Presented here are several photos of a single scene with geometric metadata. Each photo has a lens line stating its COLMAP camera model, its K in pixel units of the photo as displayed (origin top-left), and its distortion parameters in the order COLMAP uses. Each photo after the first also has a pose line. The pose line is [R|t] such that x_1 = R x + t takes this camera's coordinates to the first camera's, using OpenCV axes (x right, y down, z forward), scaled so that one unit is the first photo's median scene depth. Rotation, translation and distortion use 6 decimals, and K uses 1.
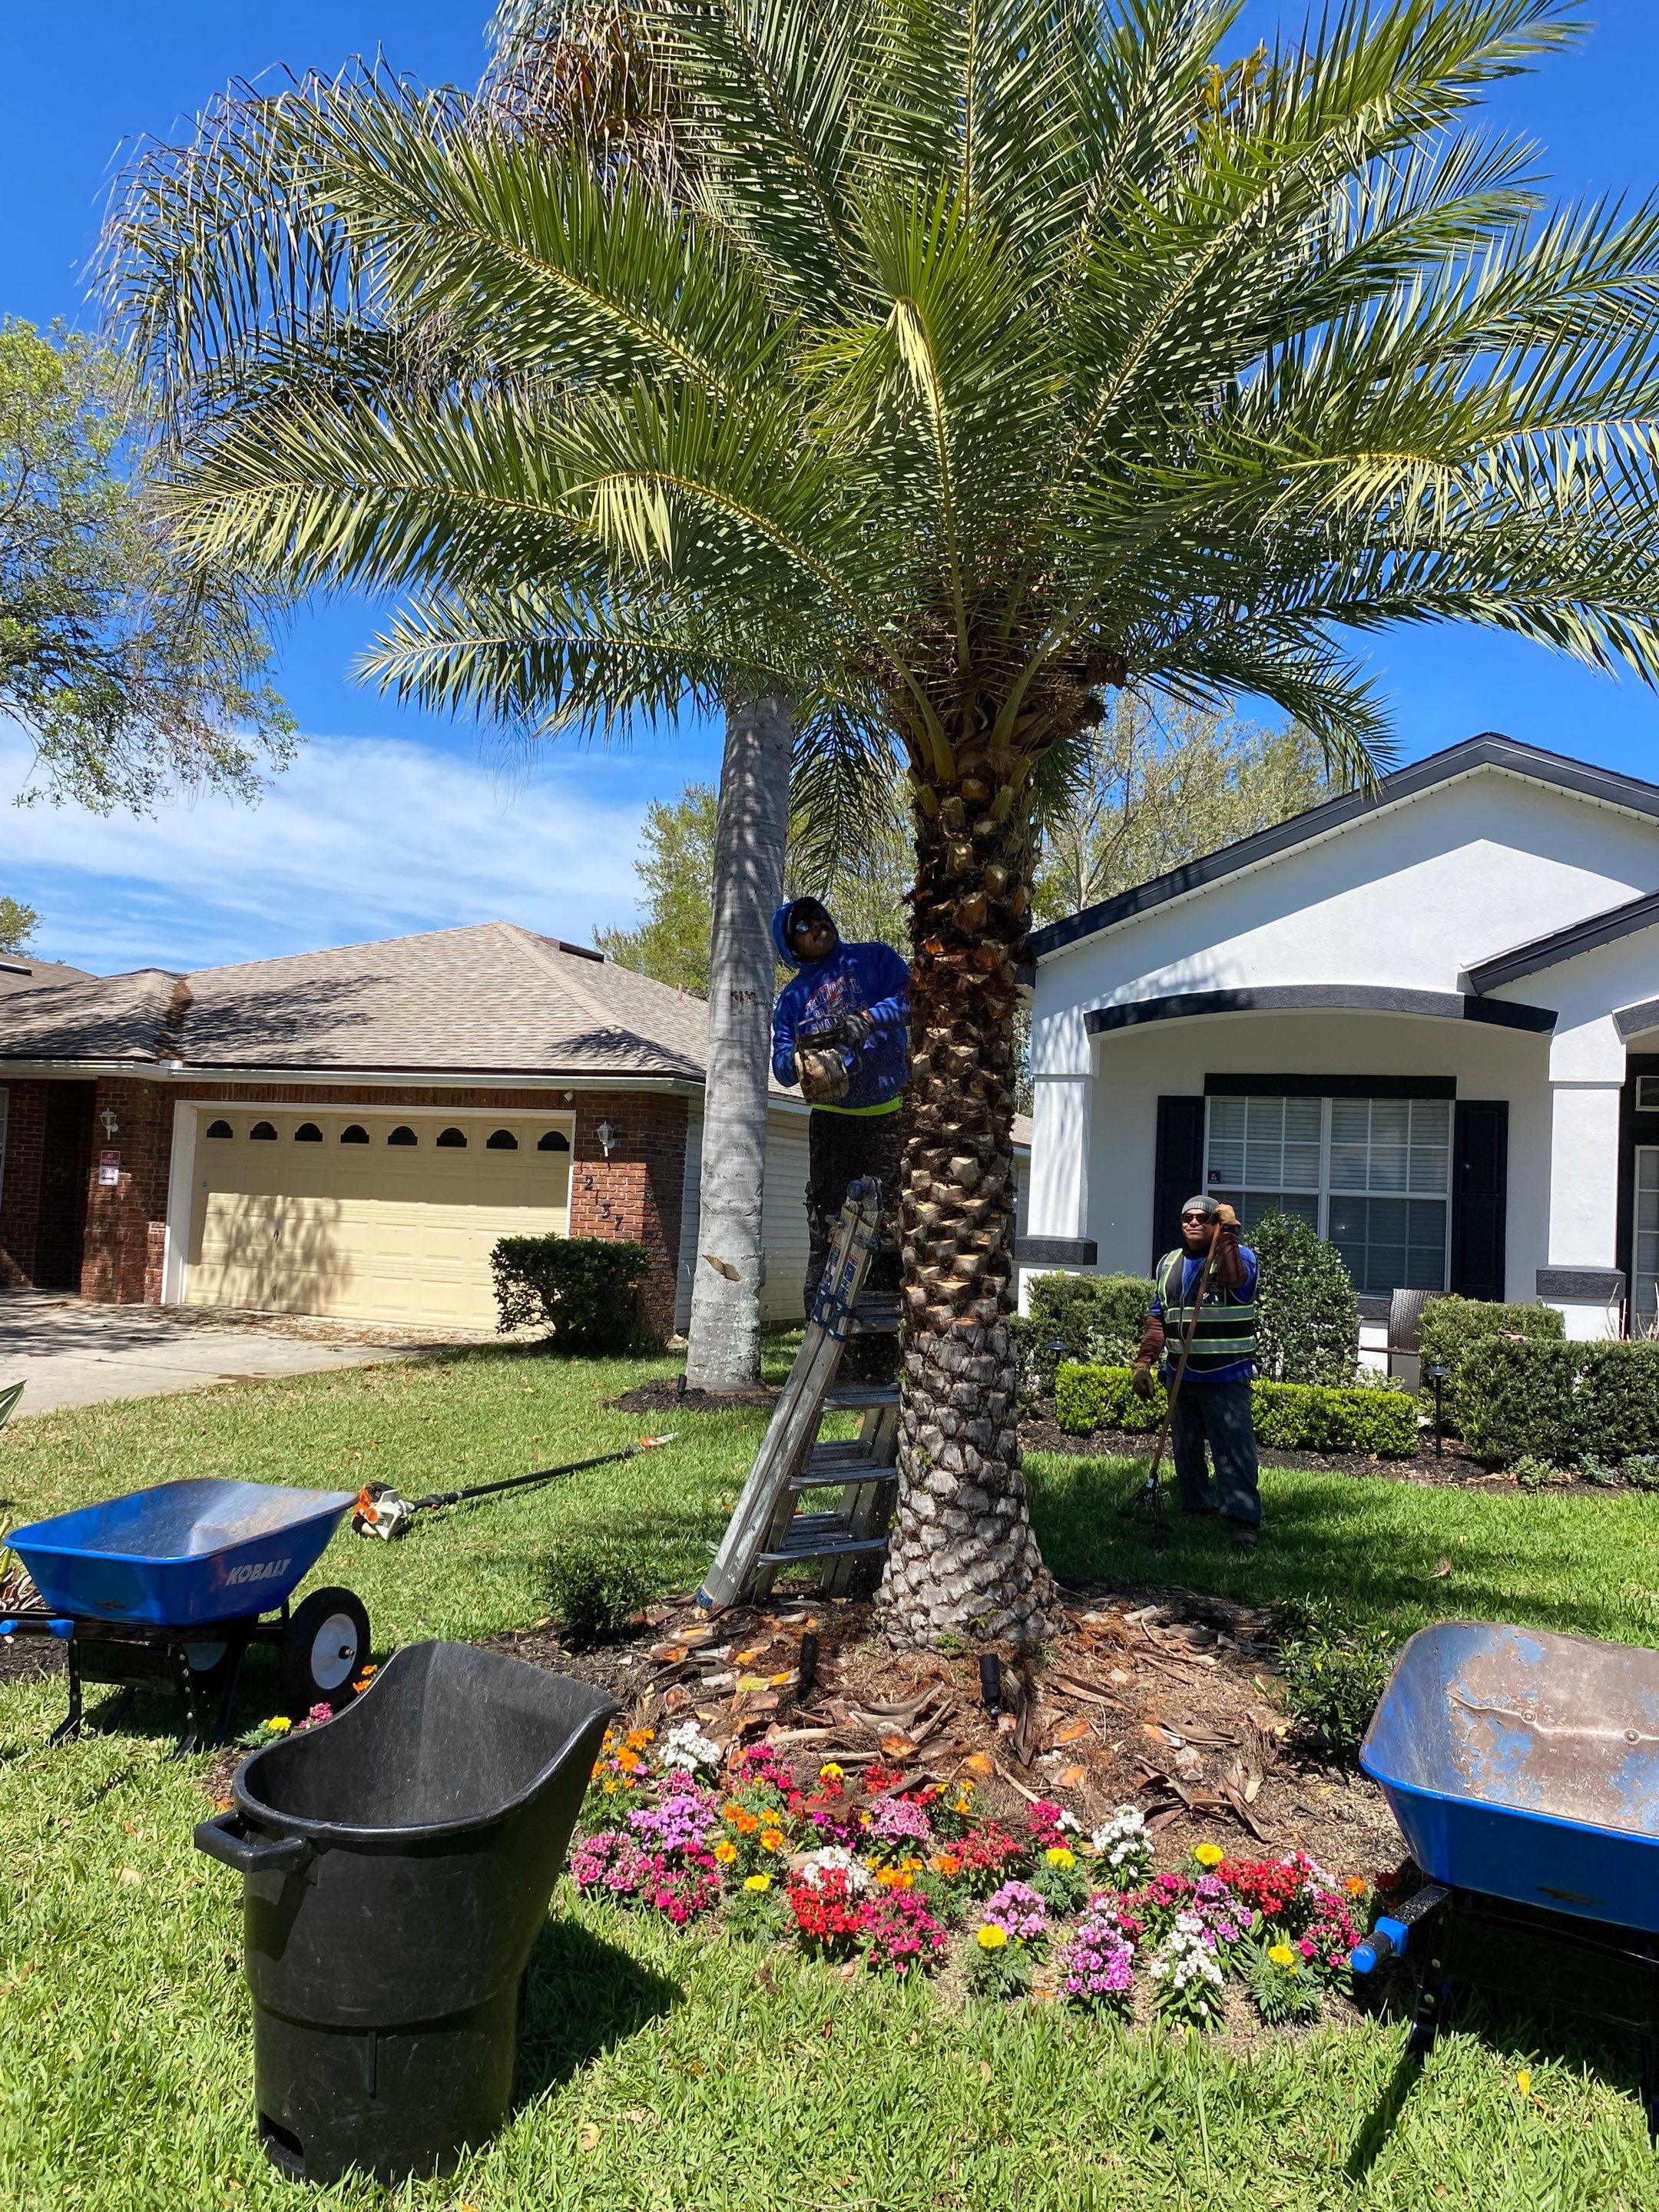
lens RADIAL K [[1679.0, 0, 839.7], [0, 1679.0, 1110.4], [0, 0, 1]] dist [0.061183, -0.004044]
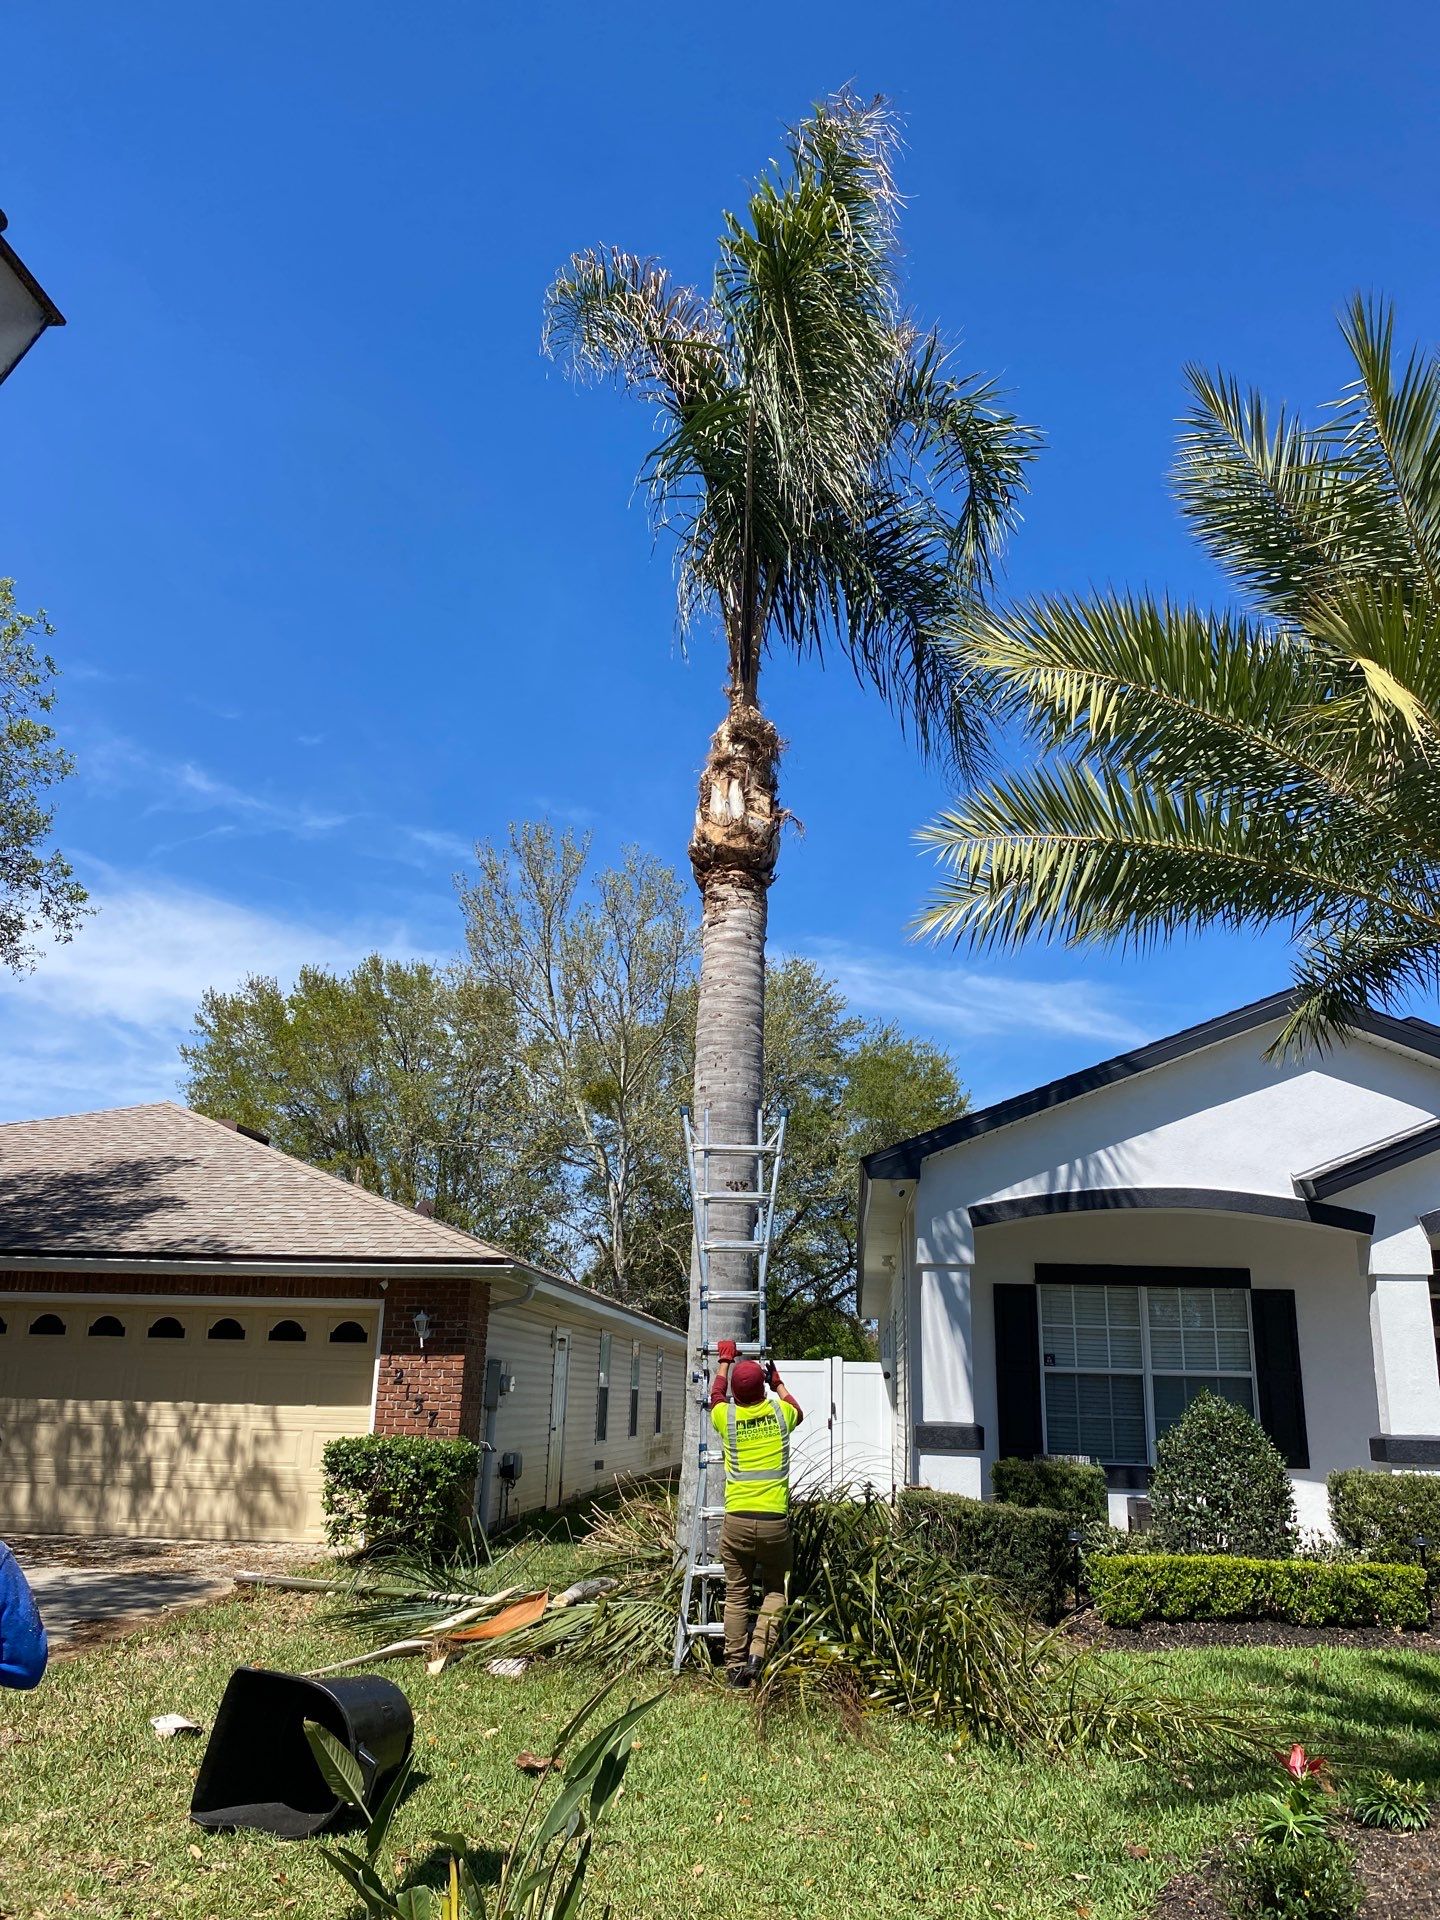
lens RADIAL K [[1453.5, 0, 723.9], [0, 1453.5, 949.5], [0, 0, 1]] dist [-0.000650, -0.006498]
pose [[0.943060, 0.071292, 0.324892, -0.341144], [0.003125, 0.974819, -0.222976, -0.012359], [-0.332607, 0.211295, 0.919090, 0.149128]]
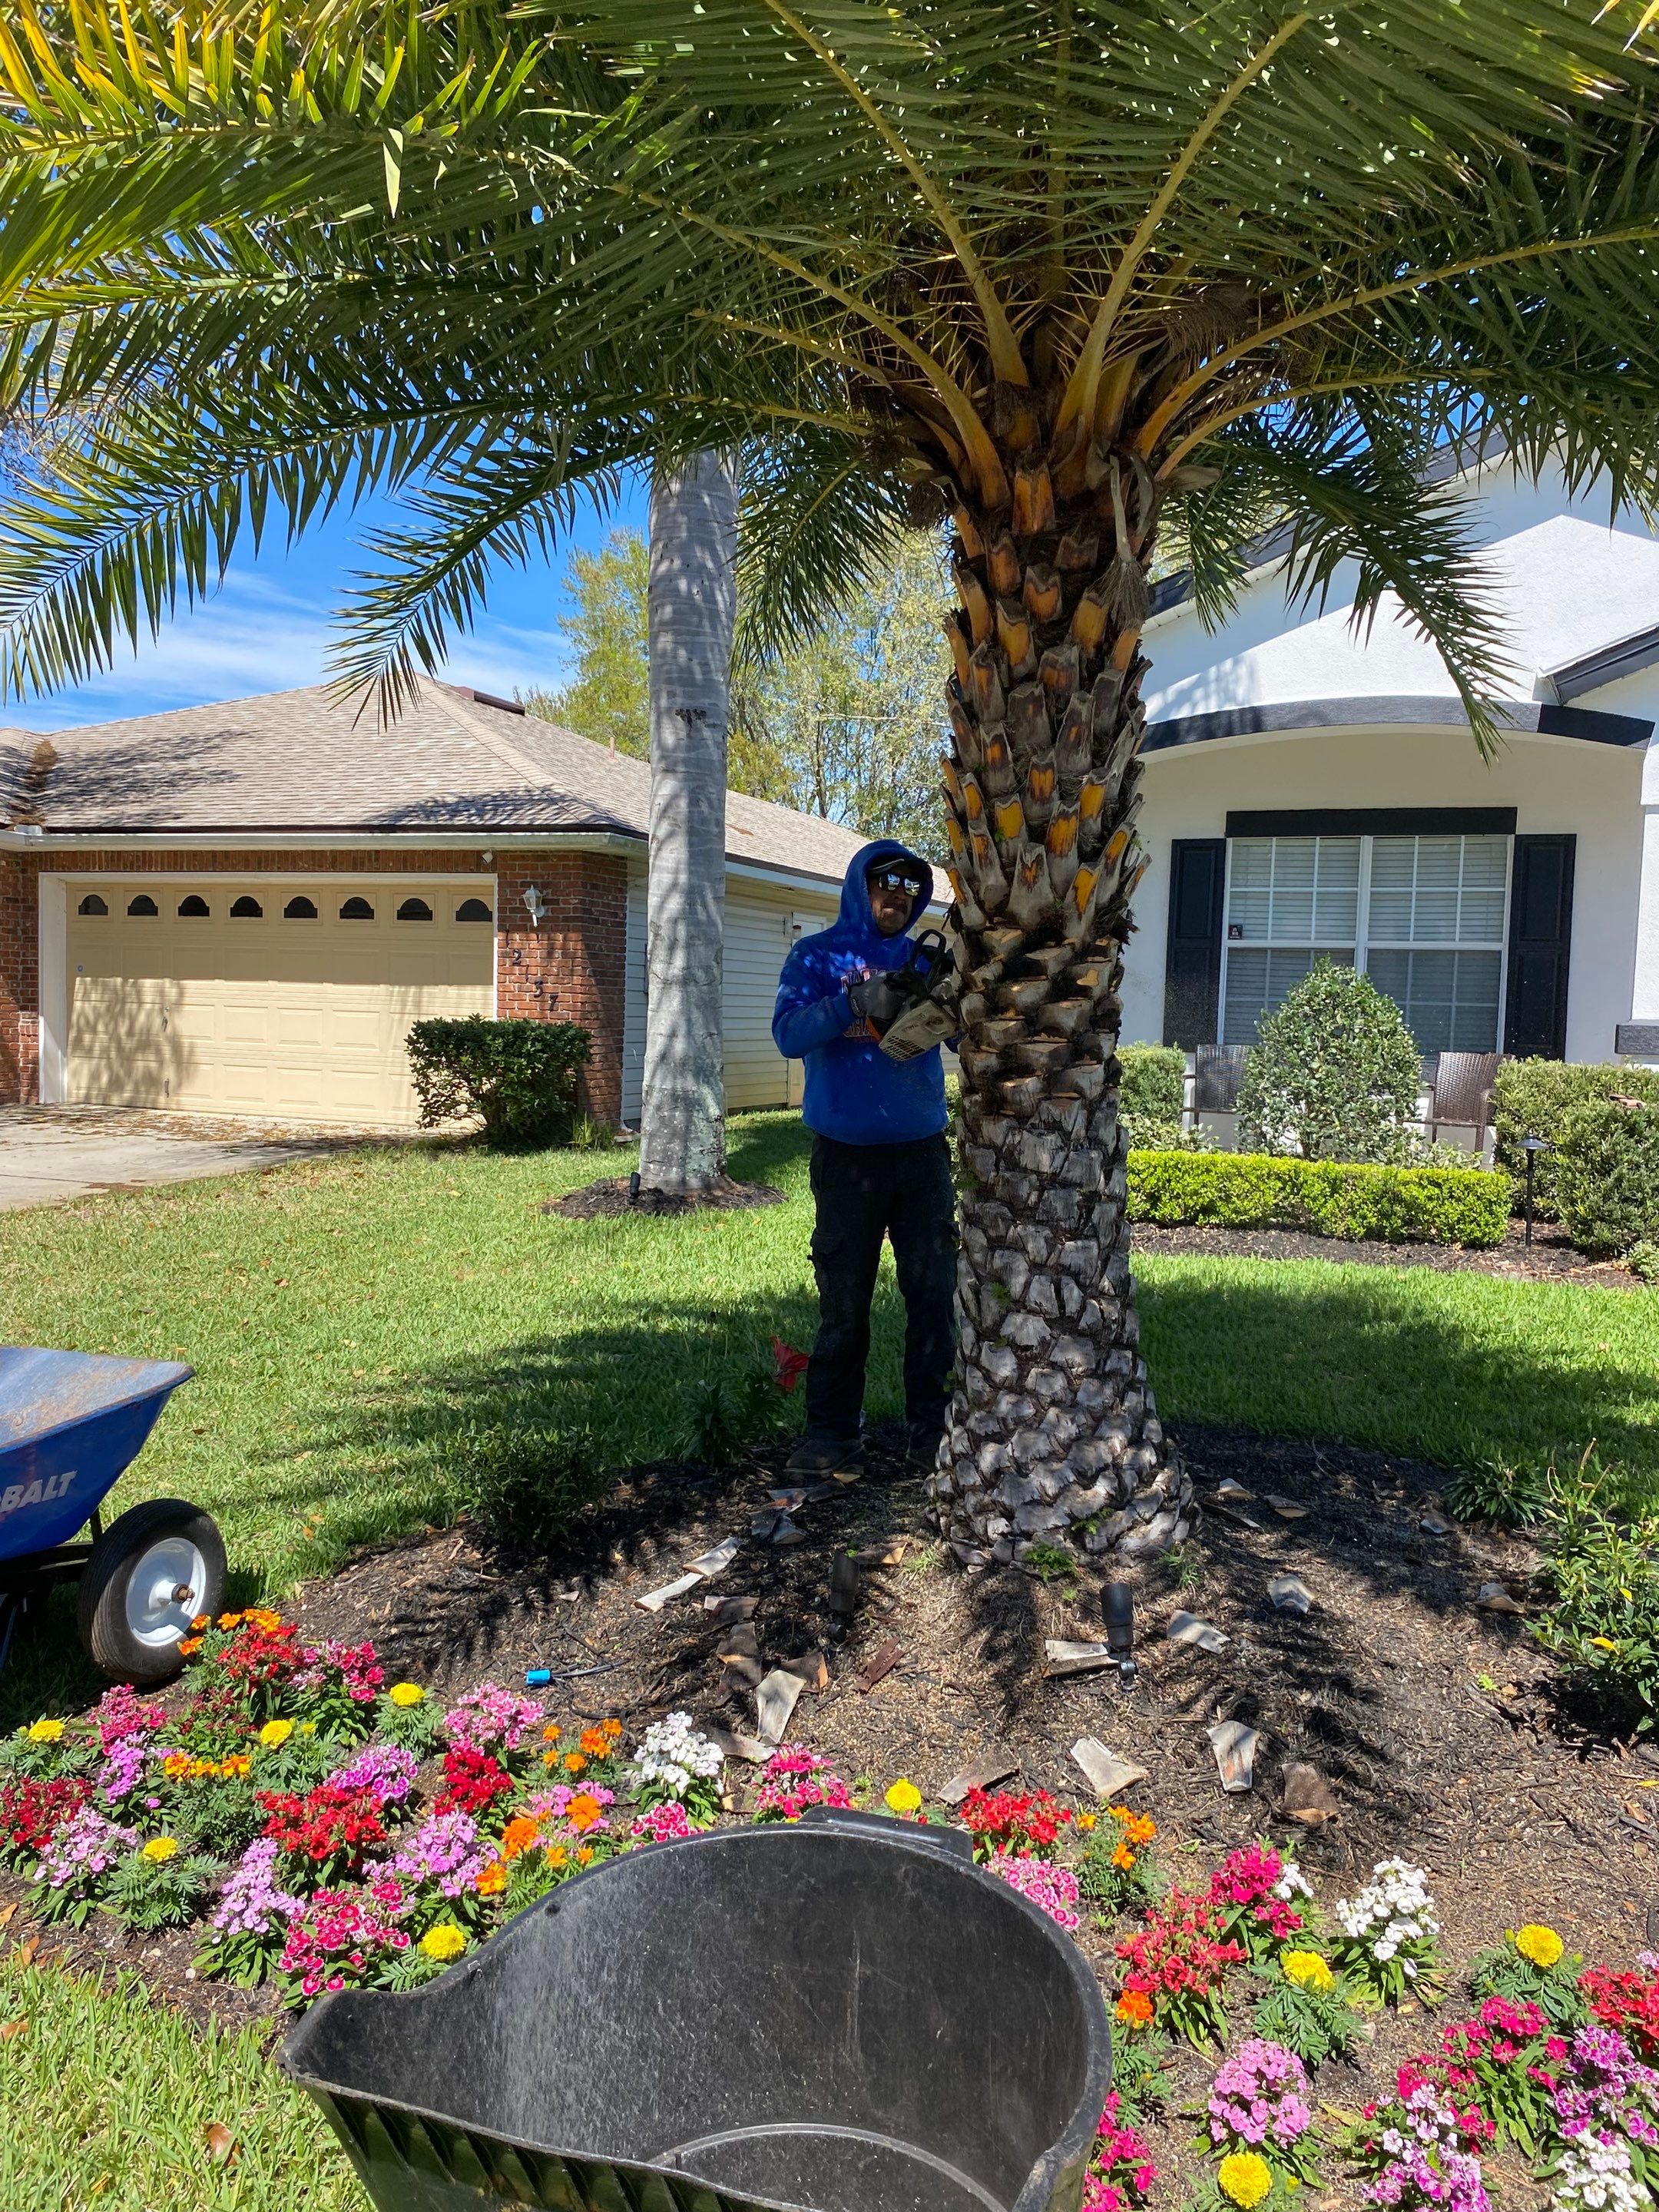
lens RADIAL K [[1673.1, 0, 859.7], [0, 1673.1, 1101.3], [0, 0, 1]] dist [0.068267, -0.074398]
pose [[0.998629, -0.024265, 0.046382, -0.016427], [0.018445, 0.992355, 0.122029, 0.018638], [-0.048988, -0.121006, 0.991442, 0.146639]]
